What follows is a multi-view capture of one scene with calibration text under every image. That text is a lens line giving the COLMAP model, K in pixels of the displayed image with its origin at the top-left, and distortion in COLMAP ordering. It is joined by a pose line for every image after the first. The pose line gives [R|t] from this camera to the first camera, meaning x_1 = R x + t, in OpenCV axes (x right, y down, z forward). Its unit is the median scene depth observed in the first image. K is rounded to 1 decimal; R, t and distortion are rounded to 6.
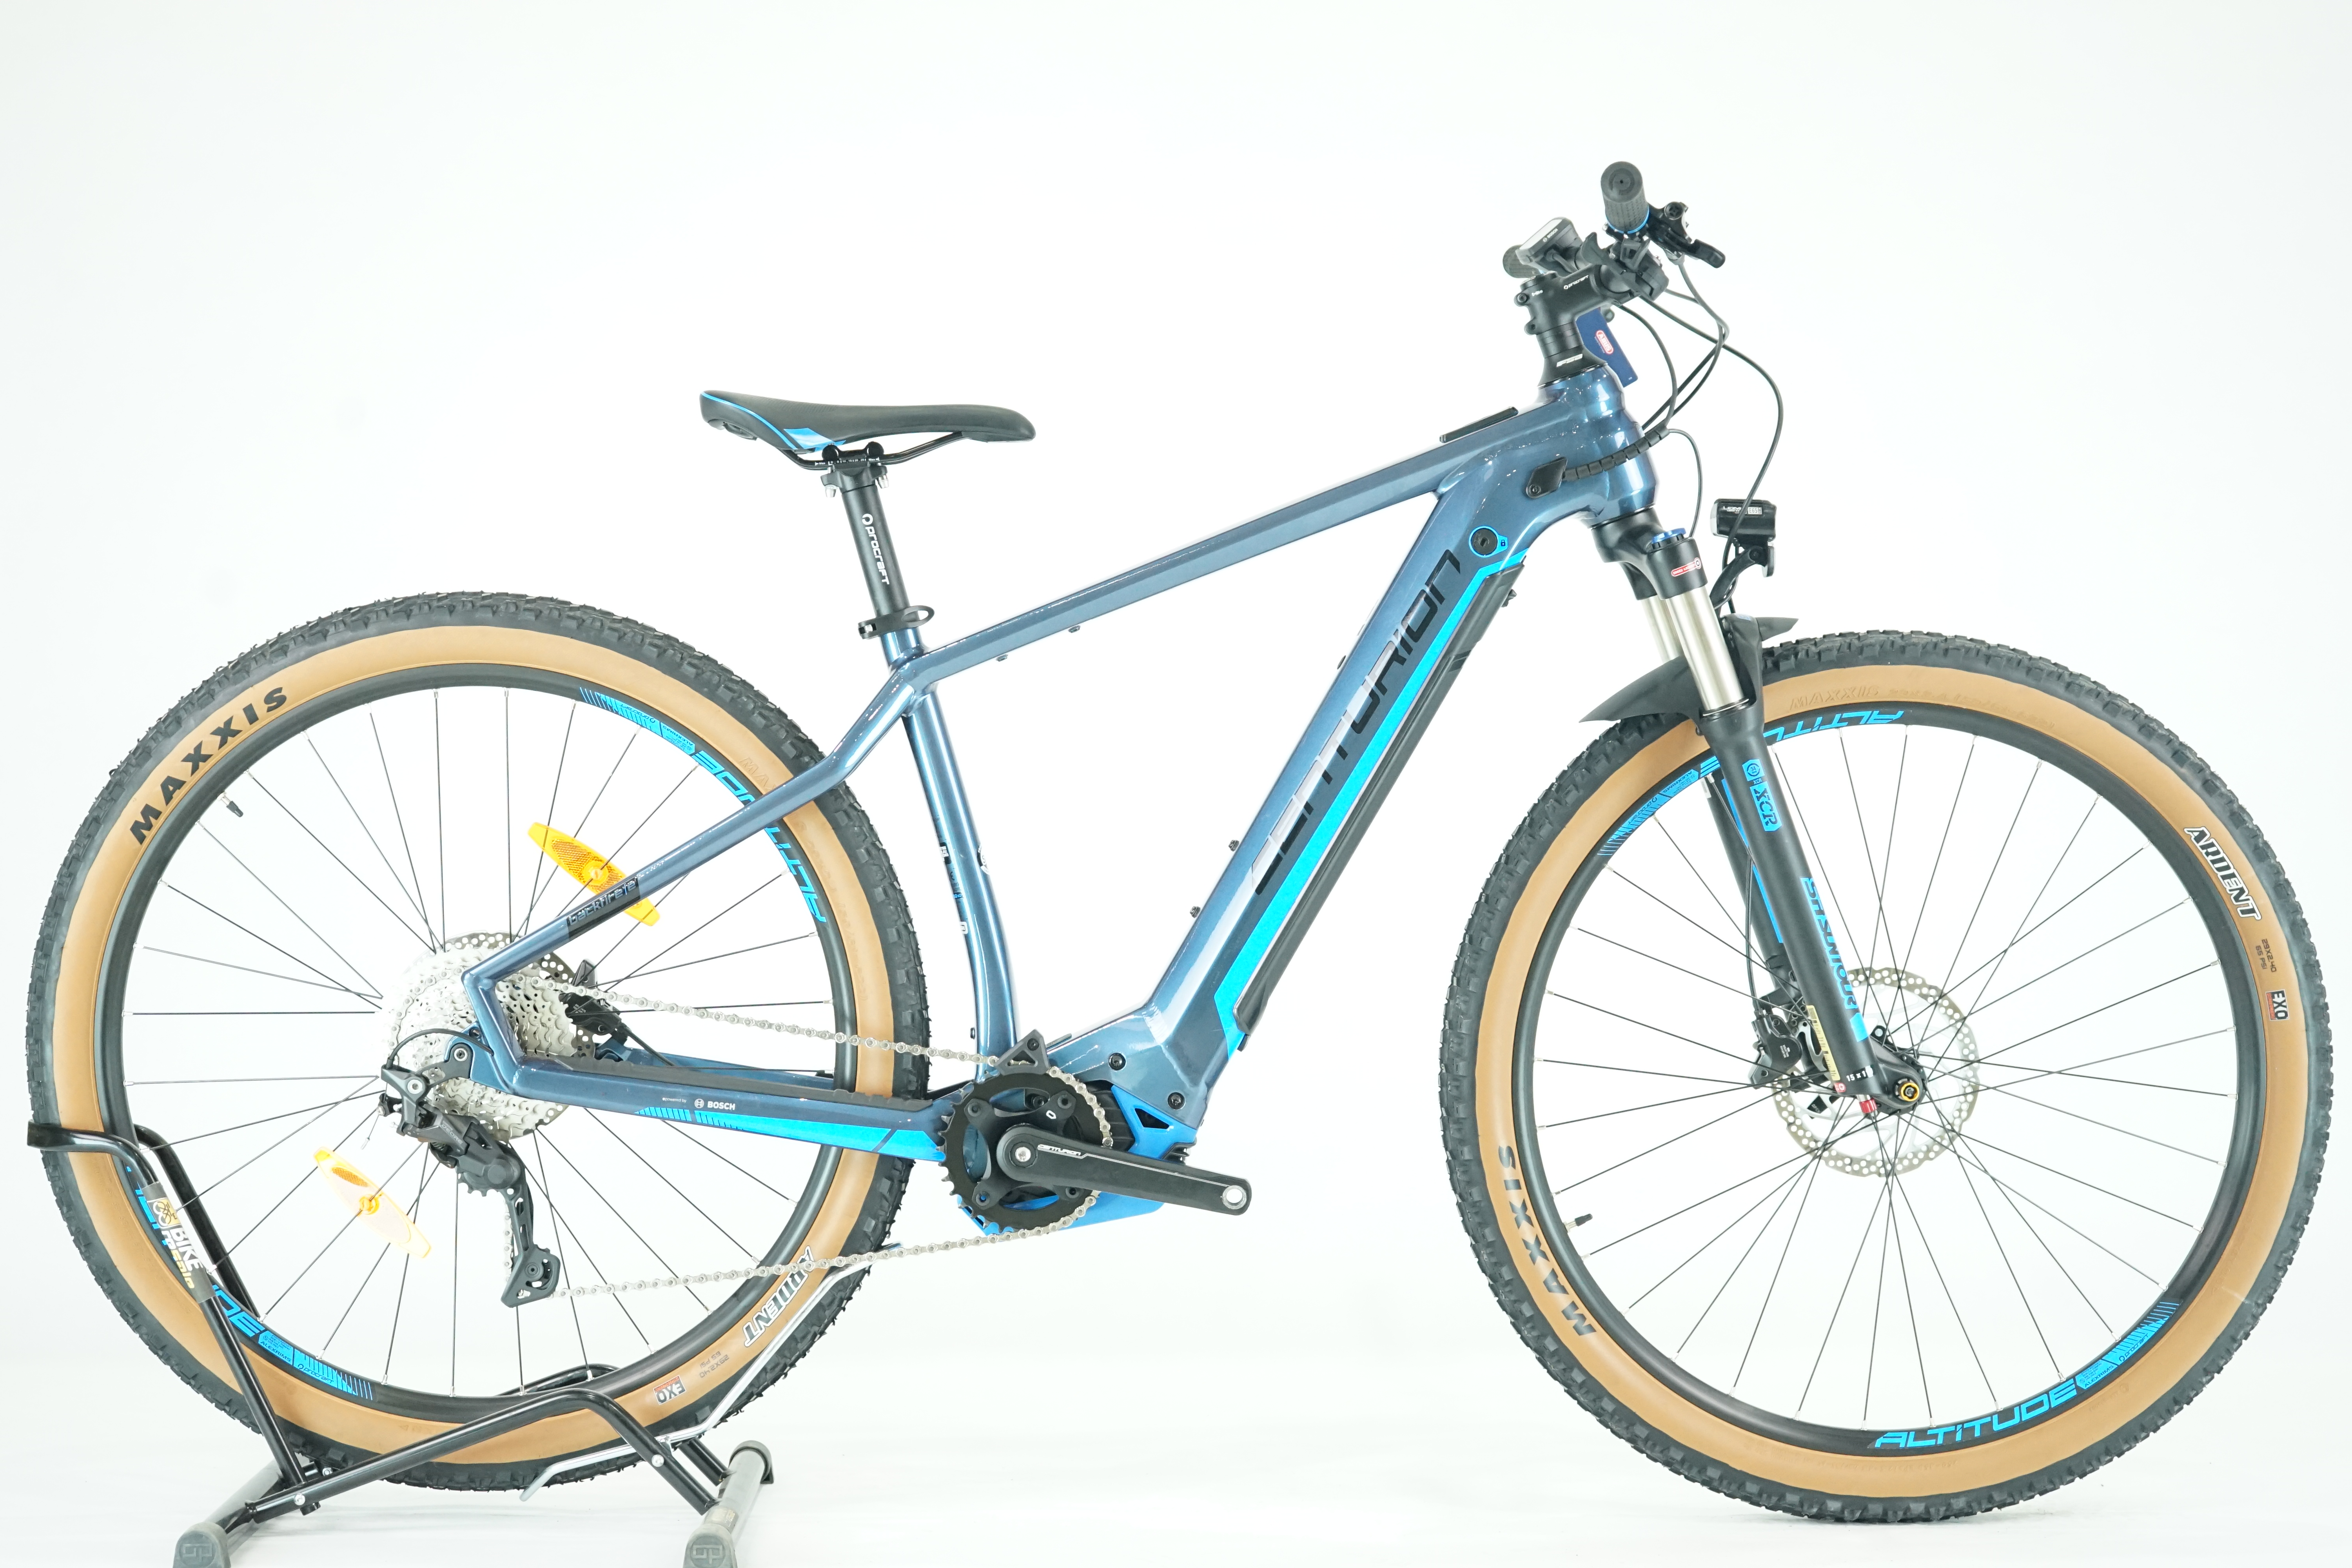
lens RADIAL K [[3968.9, 0, 1176.0], [0, 3968.9, 784.0], [0, 0, 1]] dist [-0.040737, 0.016627]
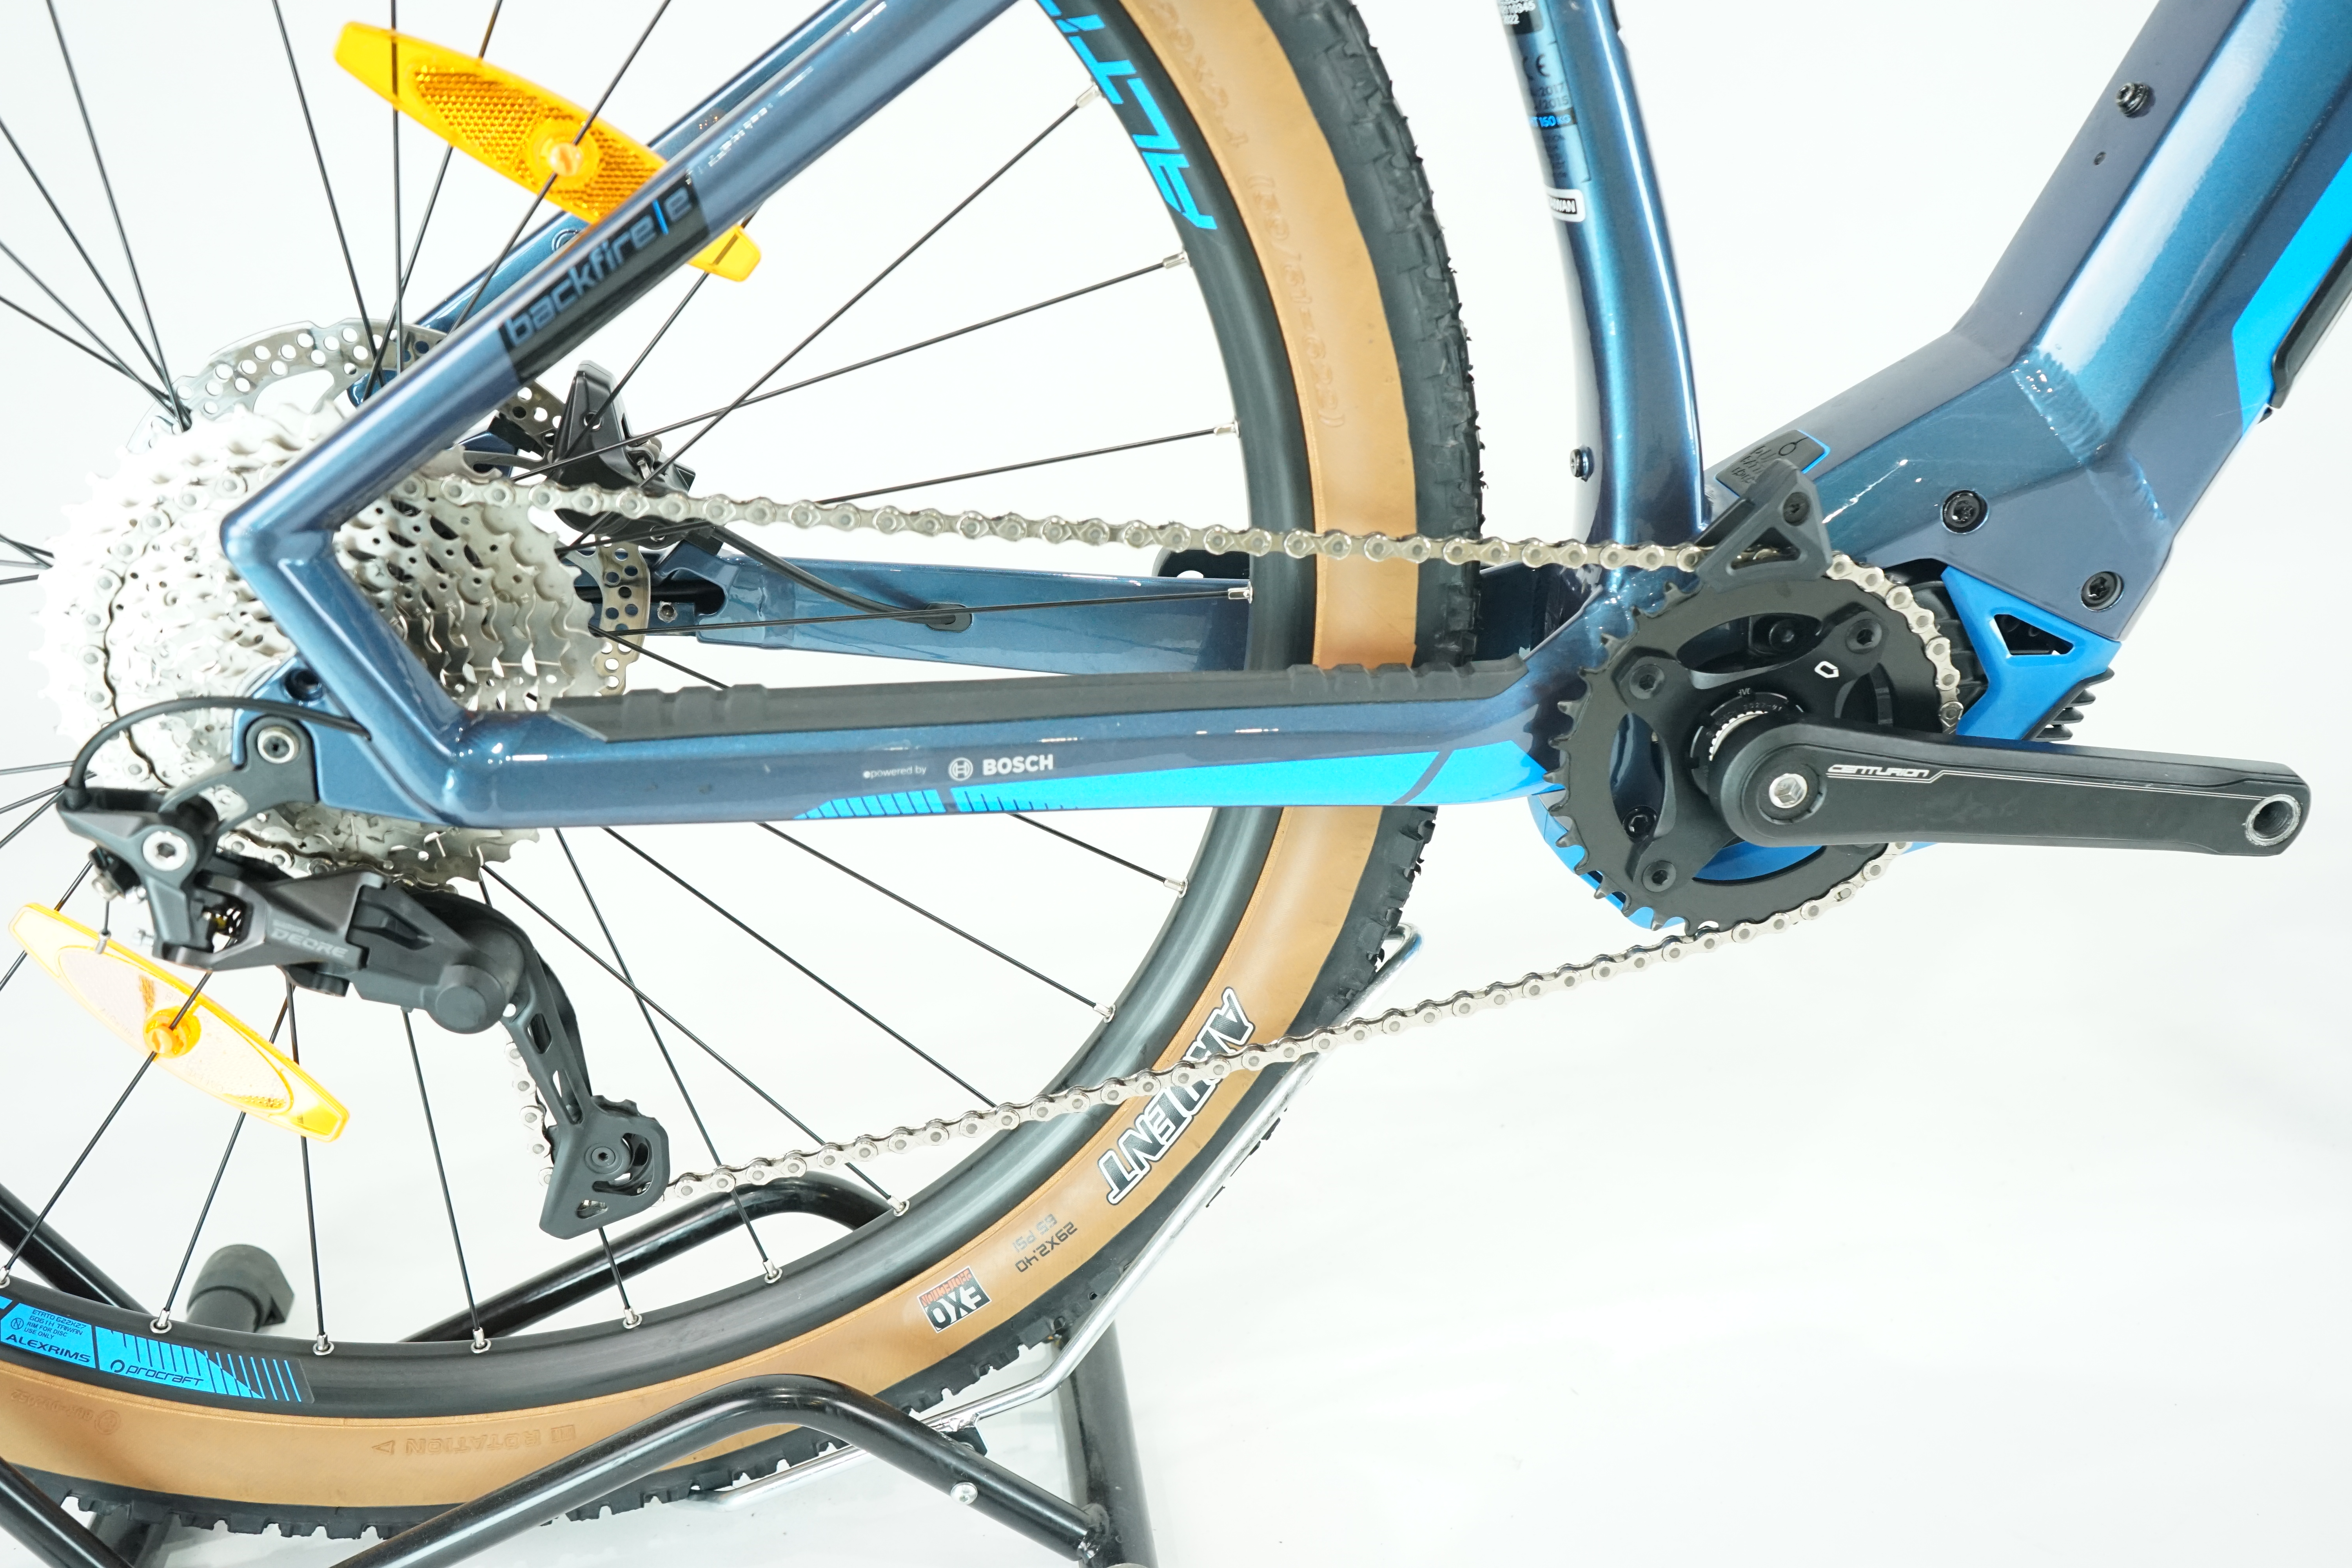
lens RADIAL K [[2038.1, 0, 1176.0], [0, 2038.1, 784.0], [0, 0, 1]] dist [0.011135, 0.004868]
pose [[0.989307, -0.124944, 0.075240, -0.112344], [0.084916, 0.912852, 0.399363, 0.005338], [-0.118581, -0.388703, 0.913700, 0.801475]]
